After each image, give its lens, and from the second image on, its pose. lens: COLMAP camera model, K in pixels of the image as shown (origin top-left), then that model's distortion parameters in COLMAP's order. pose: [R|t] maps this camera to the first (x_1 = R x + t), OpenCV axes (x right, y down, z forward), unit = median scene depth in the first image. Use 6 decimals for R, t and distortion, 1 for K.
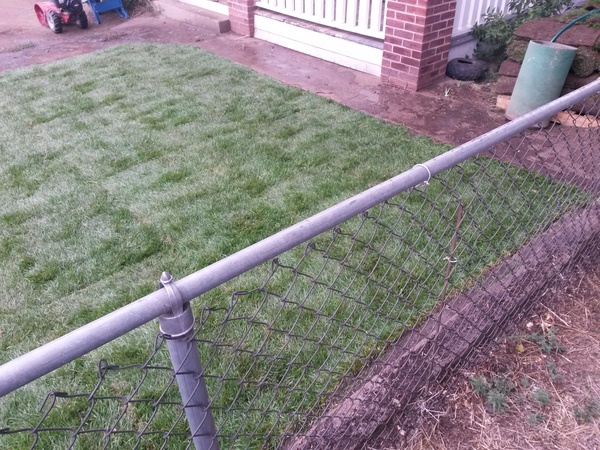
lens RADIAL K [[485.5, 0, 302.1], [0, 485.5, 218.1], [0, 0, 1]] dist [0.104306, -0.174829]
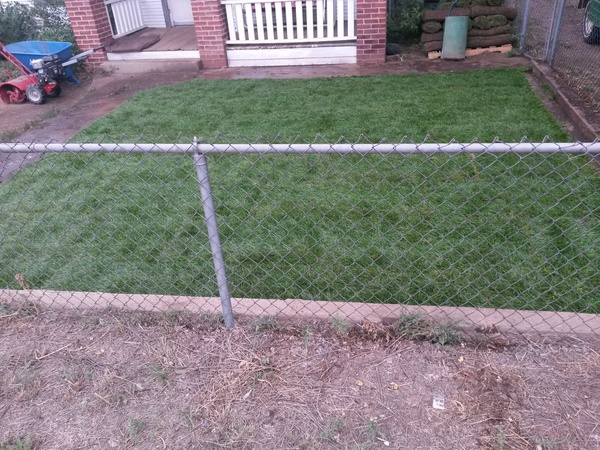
lens RADIAL K [[483.7, 0, 301.8], [0, 483.7, 218.6], [0, 0, 1]] dist [0.106634, -0.180518]
pose [[0.786057, -0.344920, 0.512976, -1.015181], [0.400220, 0.916414, 0.002913, 0.109406], [-0.471103, 0.203013, 0.858398, -0.191831]]
